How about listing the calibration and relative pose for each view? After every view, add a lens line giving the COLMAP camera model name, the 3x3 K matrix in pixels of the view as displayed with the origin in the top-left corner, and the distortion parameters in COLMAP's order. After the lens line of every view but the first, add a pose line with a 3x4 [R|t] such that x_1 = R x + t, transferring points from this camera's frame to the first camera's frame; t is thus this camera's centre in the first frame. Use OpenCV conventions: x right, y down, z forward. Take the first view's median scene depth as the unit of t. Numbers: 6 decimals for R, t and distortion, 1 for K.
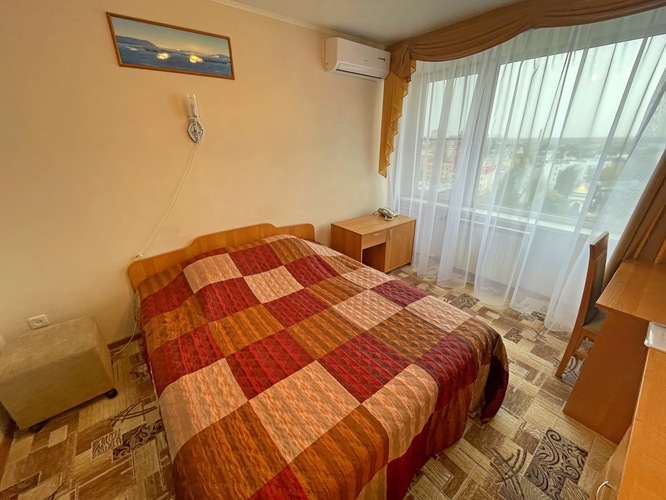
lens RADIAL K [[268.9, 0, 332.7], [0, 268.9, 249.5], [0, 0, 1]] dist [-0.003160, -0.000765]
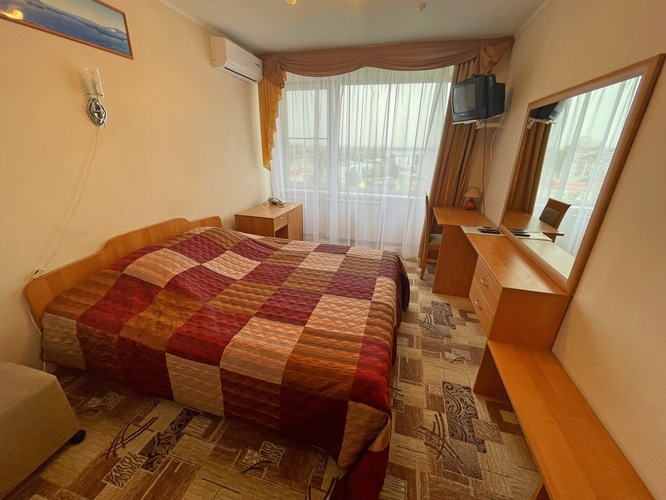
lens RADIAL K [[268.9, 0, 330.3], [0, 268.9, 250.2], [0, 0, 1]] dist [-0.003160, -0.000765]
pose [[0.807815, -0.190909, 0.557664, -0.466822], [0.199560, 0.978805, 0.046004, 0.095929], [-0.554627, 0.074125, 0.828791, -0.080490]]
